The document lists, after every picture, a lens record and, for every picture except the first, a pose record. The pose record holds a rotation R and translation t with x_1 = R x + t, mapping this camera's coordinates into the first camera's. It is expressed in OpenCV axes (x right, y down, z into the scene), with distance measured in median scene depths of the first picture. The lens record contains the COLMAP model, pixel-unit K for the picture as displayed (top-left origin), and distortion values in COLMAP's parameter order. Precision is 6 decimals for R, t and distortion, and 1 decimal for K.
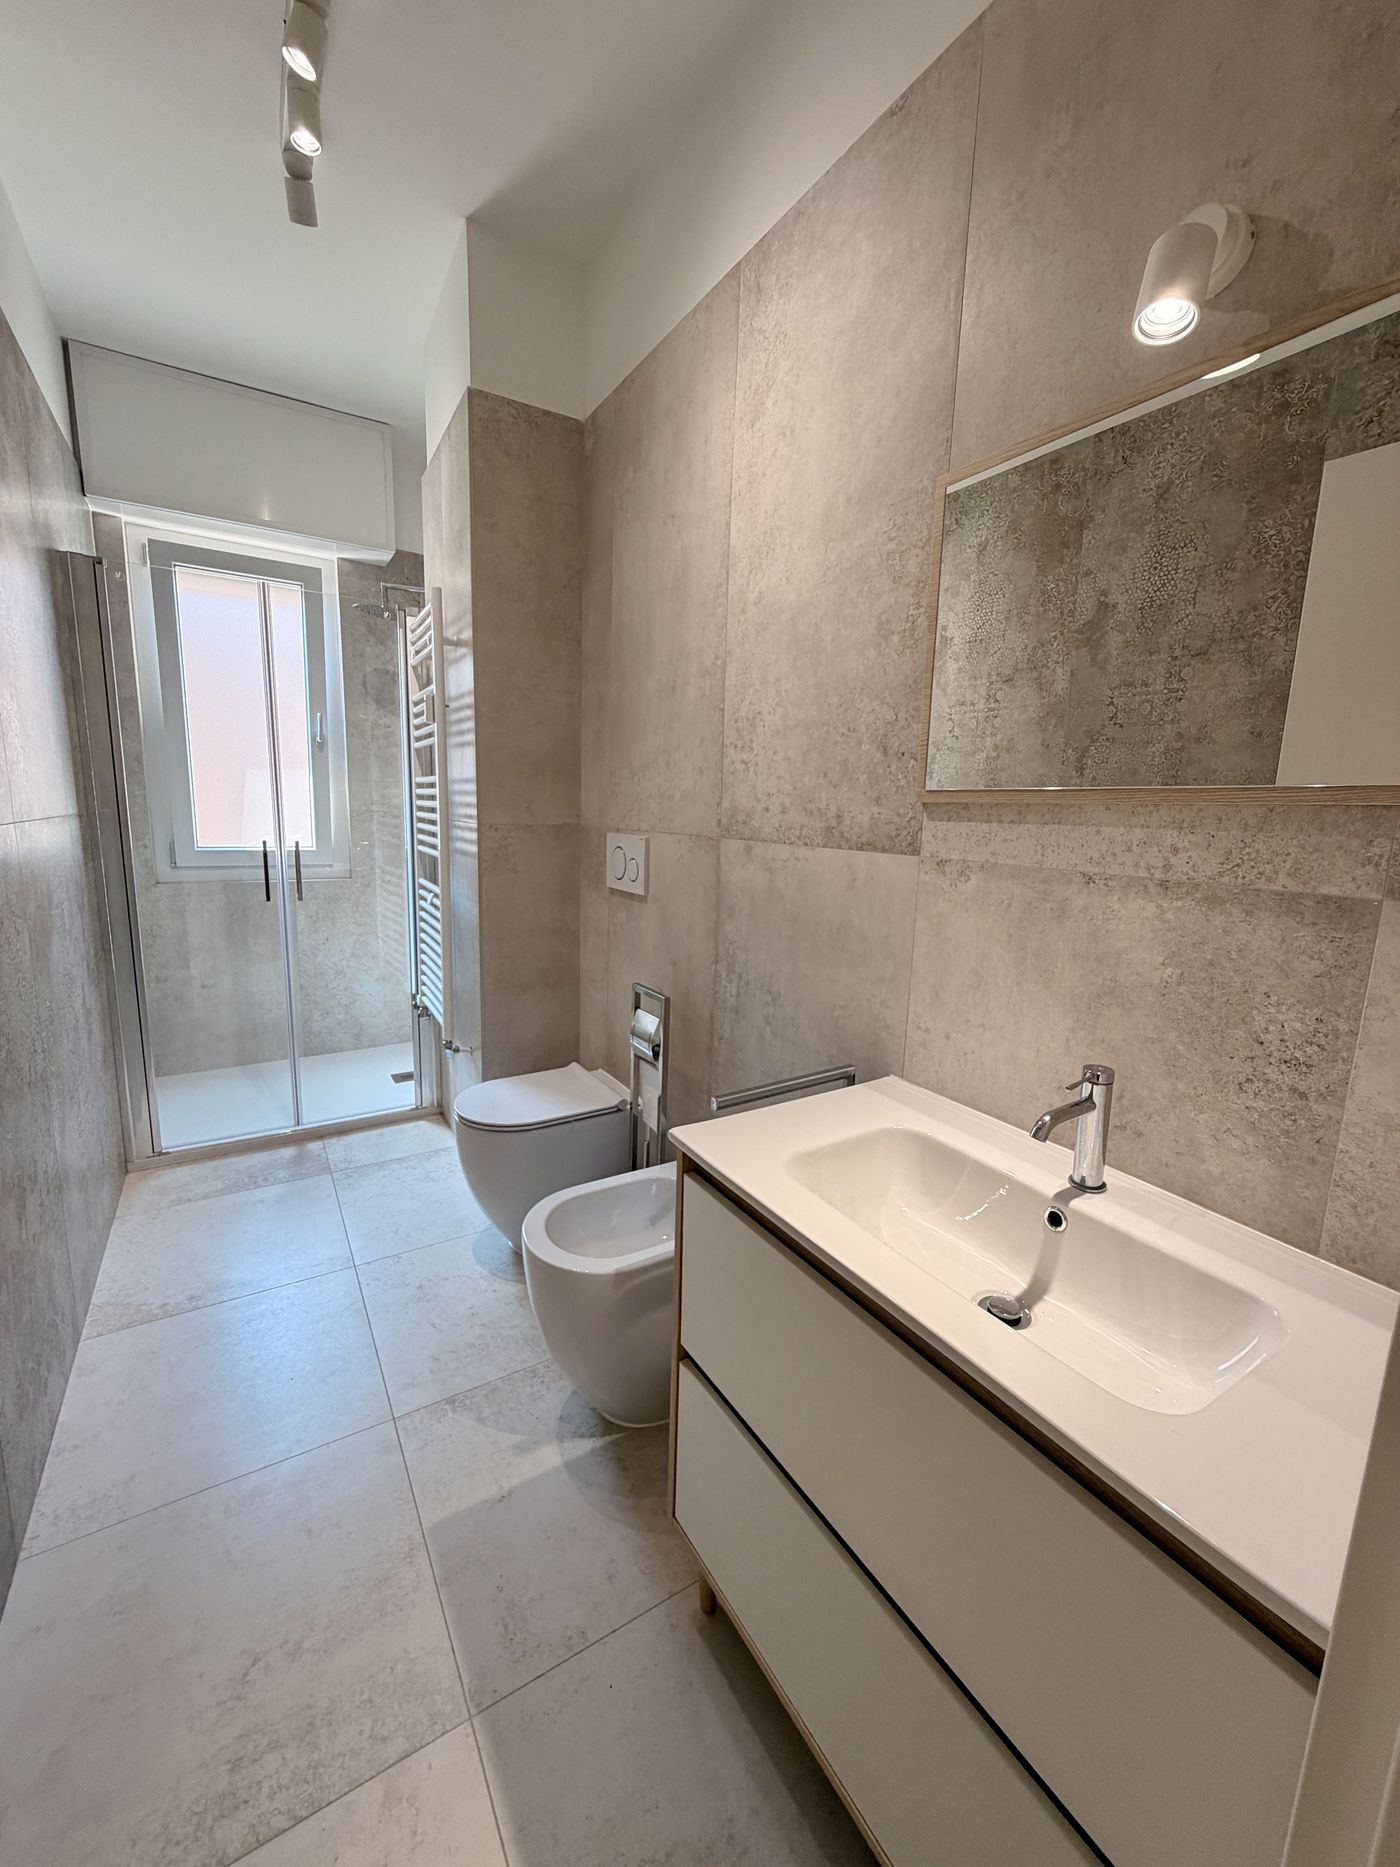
lens RADIAL K [[745.5, 0, 696.4], [0, 745.5, 929.0], [0, 0, 1]] dist [0.001845, 0.000285]
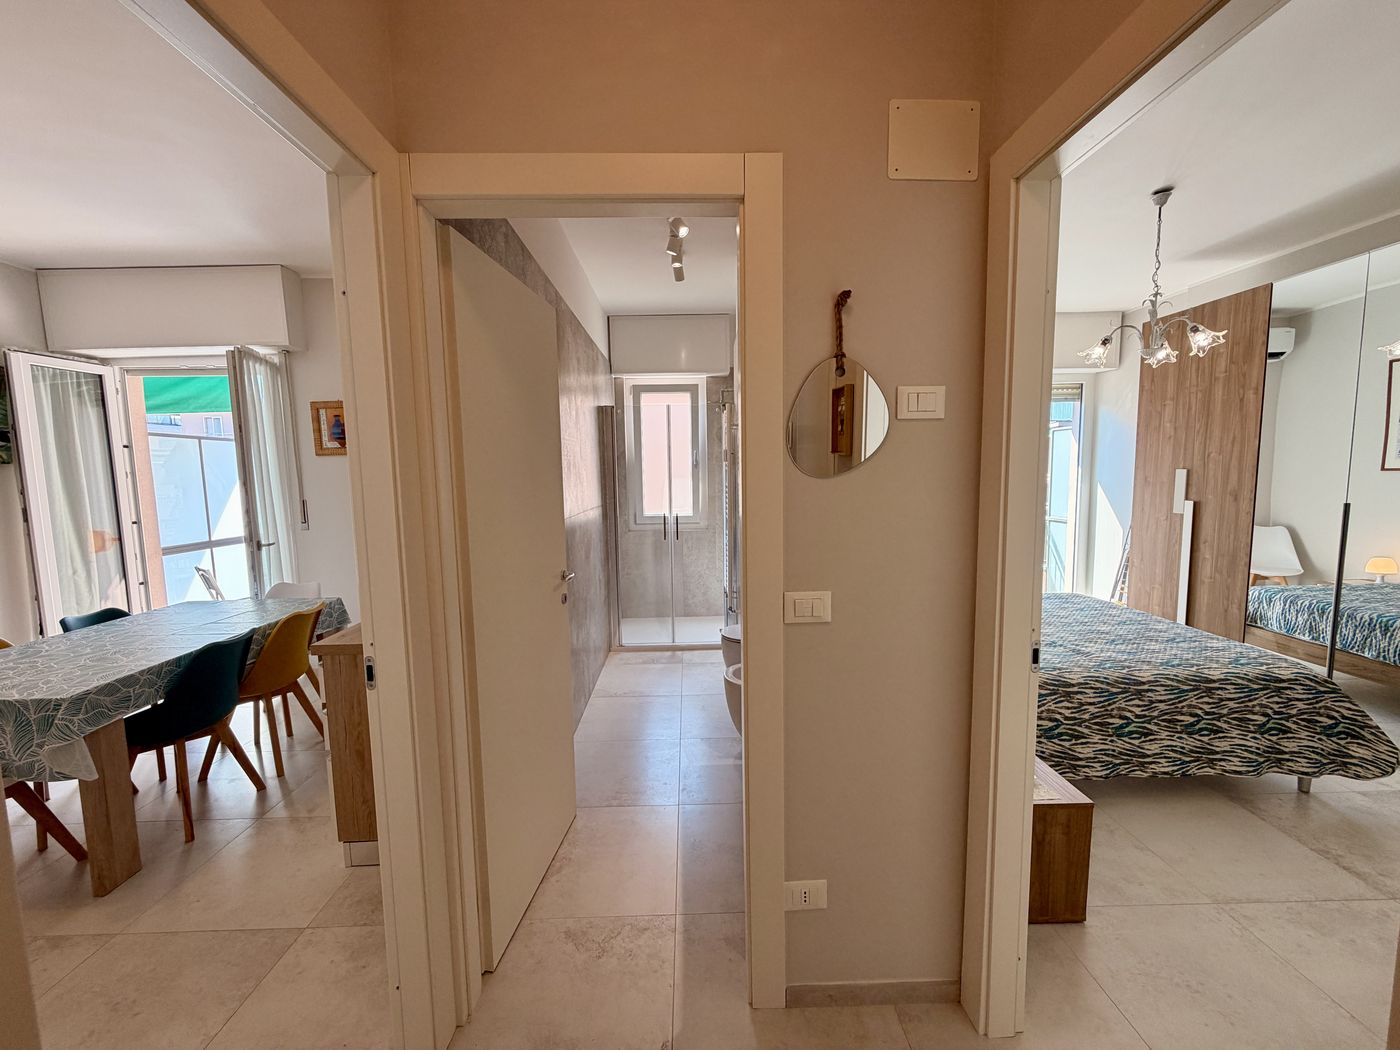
lens RADIAL K [[559.0, 0, 700.1], [0, 559.0, 525.1], [0, 0, 1]] dist [0.001845, 0.000285]
pose [[0.865628, 0.009237, -0.500602, 0.360145], [-0.043906, 0.997379, -0.057518, 0.012002], [0.498758, 0.071768, 0.863765, -0.409354]]
